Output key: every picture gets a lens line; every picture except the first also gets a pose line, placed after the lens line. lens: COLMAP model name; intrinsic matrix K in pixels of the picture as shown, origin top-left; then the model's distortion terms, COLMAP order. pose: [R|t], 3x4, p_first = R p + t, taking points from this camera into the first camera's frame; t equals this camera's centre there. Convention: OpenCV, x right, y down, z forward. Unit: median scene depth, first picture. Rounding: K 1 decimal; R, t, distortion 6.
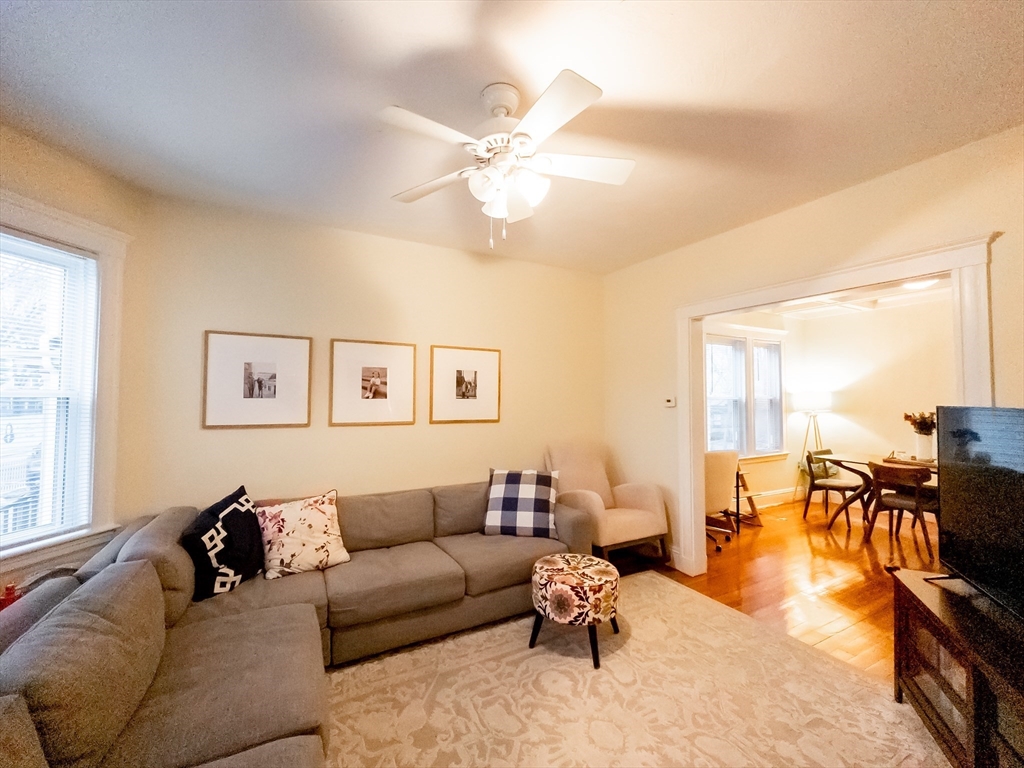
lens RADIAL K [[431.8, 0, 512.0], [0, 431.8, 384.0], [0, 0, 1]] dist [-0.000232, -0.000013]
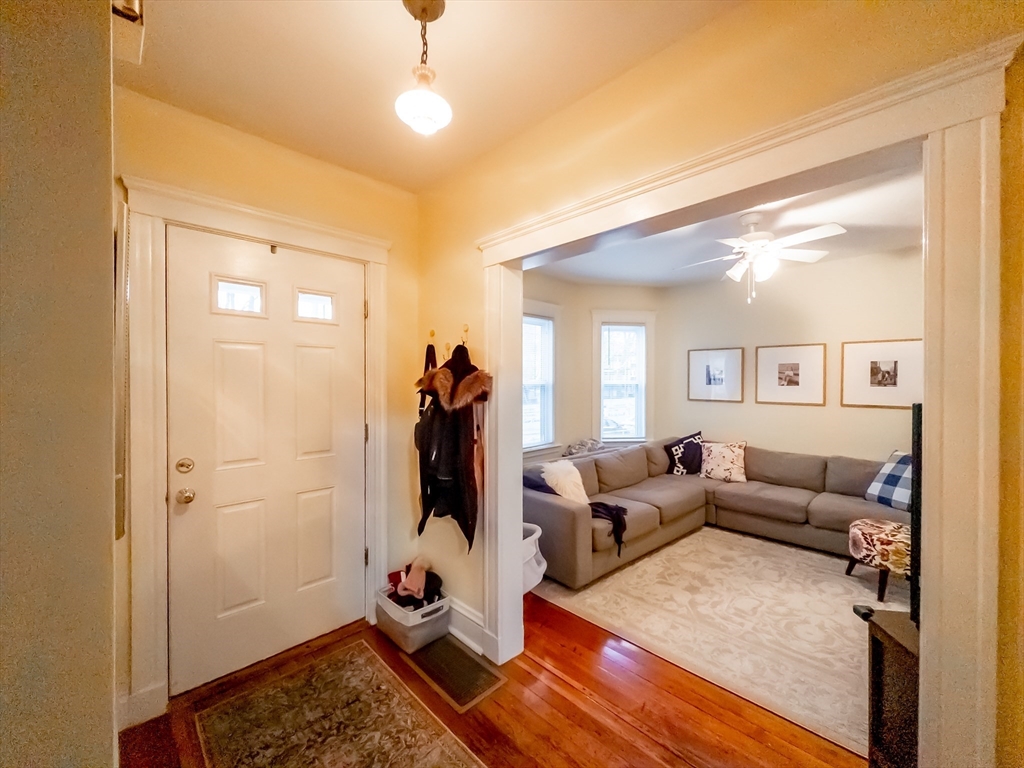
lens RADIAL K [[413.0, 0, 510.2], [0, 413.0, 383.3], [0, 0, 1]] dist [-0.000226, 0.000049]
pose [[0.269740, 0.003144, -0.962928, 0.898284], [0.031189, 0.999441, 0.011999, -0.022781], [0.962428, -0.033269, 0.269491, -0.289204]]
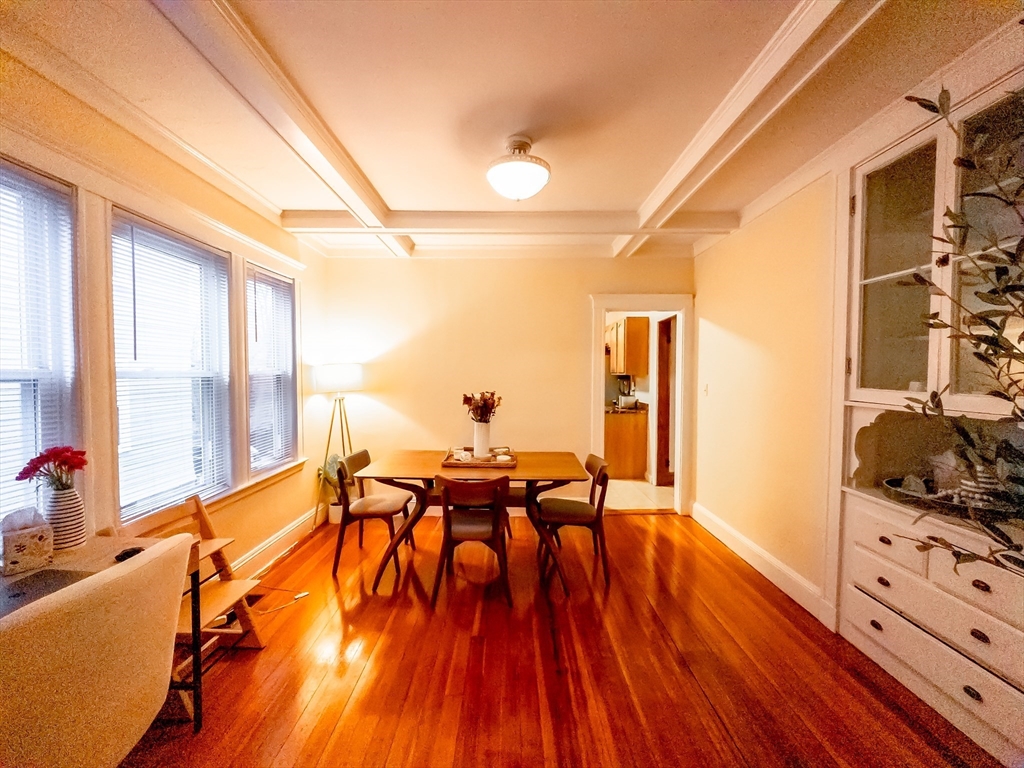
lens RADIAL K [[413.0, 0, 510.2], [0, 413.0, 383.3], [0, 0, 1]] dist [-0.000226, 0.000049]
pose [[0.491878, -0.025631, 0.870287, 0.603187], [-0.026377, 0.998669, 0.044320, 0.029364], [-0.870264, -0.044755, 0.490548, 1.020612]]
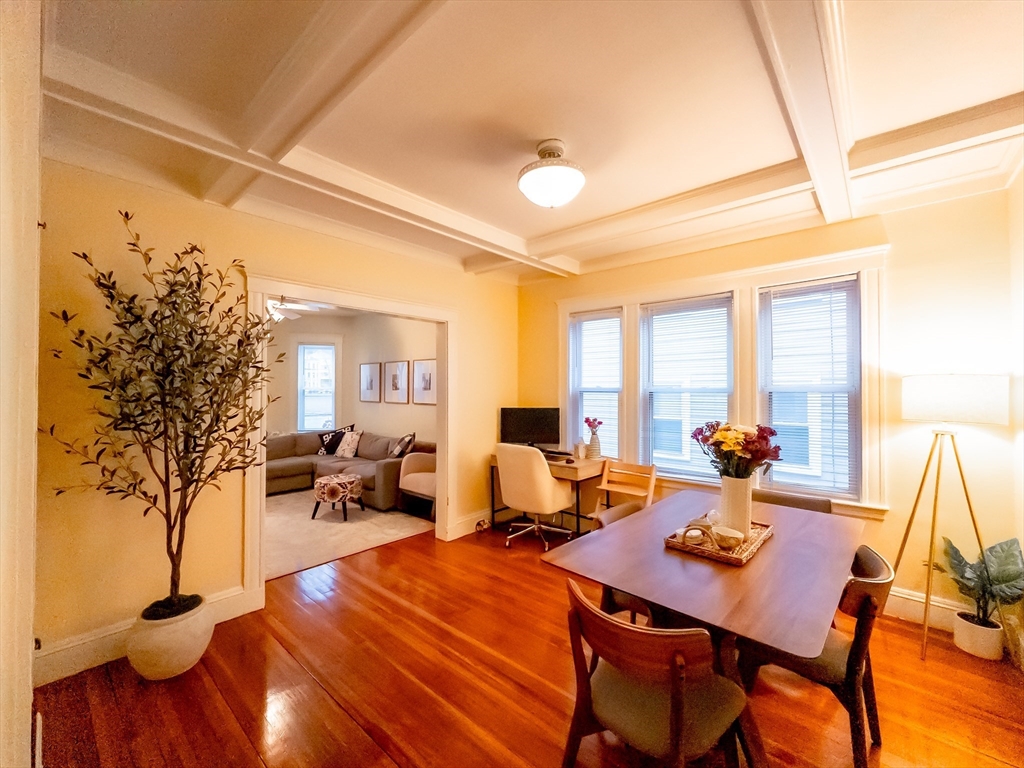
lens RADIAL K [[422.2, 0, 512.0], [0, 422.2, 384.0], [0, 0, 1]] dist [-0.002393, -0.000269]
pose [[0.331631, -0.014357, -0.943300, 2.063478], [0.029367, 0.999557, -0.004889, 0.036847], [0.942952, -0.026081, 0.331905, 1.054895]]
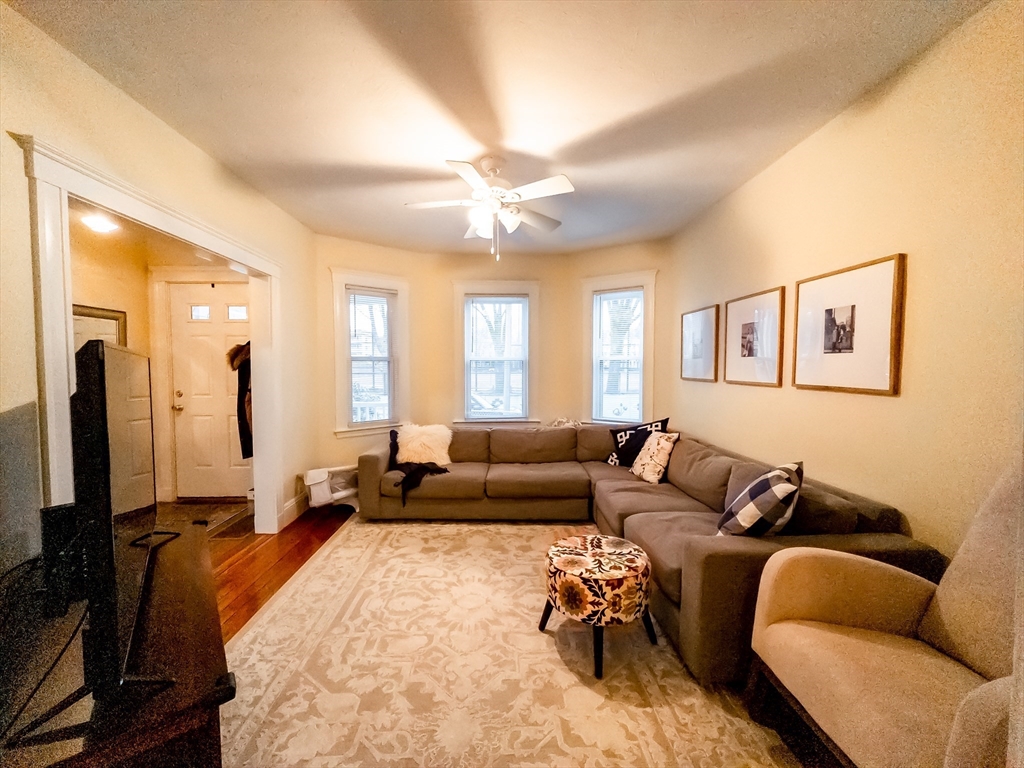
lens RADIAL K [[408.3, 0, 510.2], [0, 408.3, 383.2], [0, 0, 1]] dist [-0.000379, -0.000007]
pose [[-0.451513, 0.030749, -0.891735, 0.866862], [0.027525, 0.999410, 0.020525, 0.072264], [0.891840, -0.015277, -0.452093, 1.148498]]
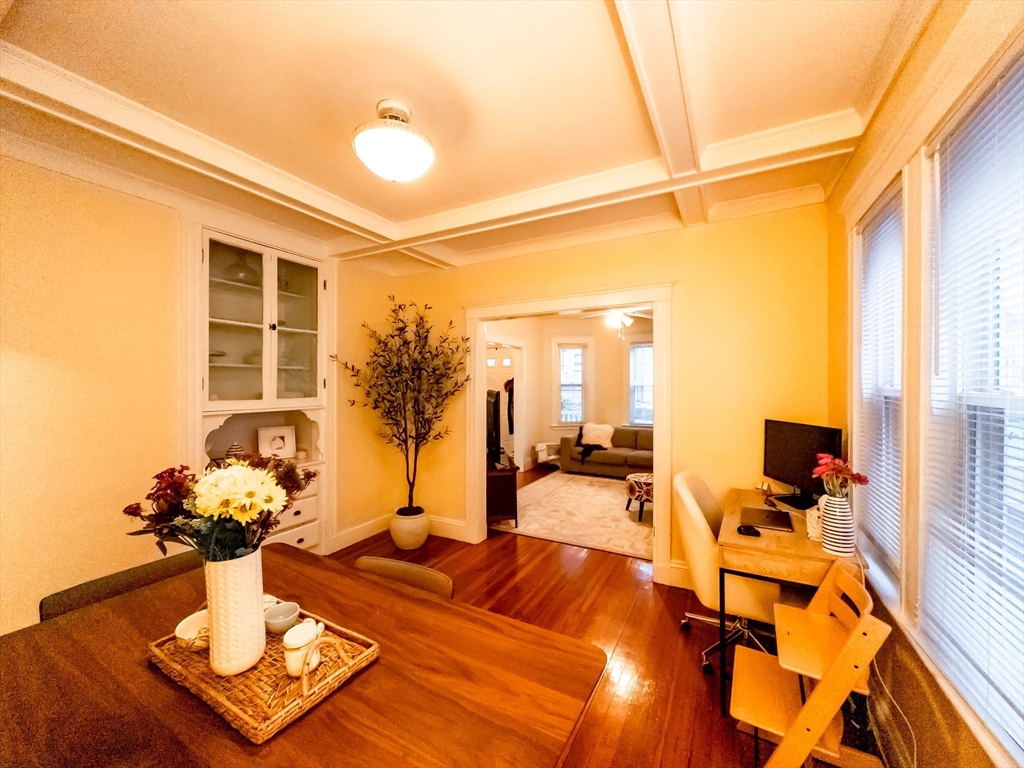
lens RADIAL K [[406.0, 0, 512.0], [0, 406.0, 384.0], [0, 0, 1]] dist [-0.000101, -0.000020]
pose [[-0.841504, -0.001682, -0.540248, 1.523922], [0.015266, 0.999522, -0.026892, 0.053189], [0.540035, -0.030877, -0.841076, 2.060573]]
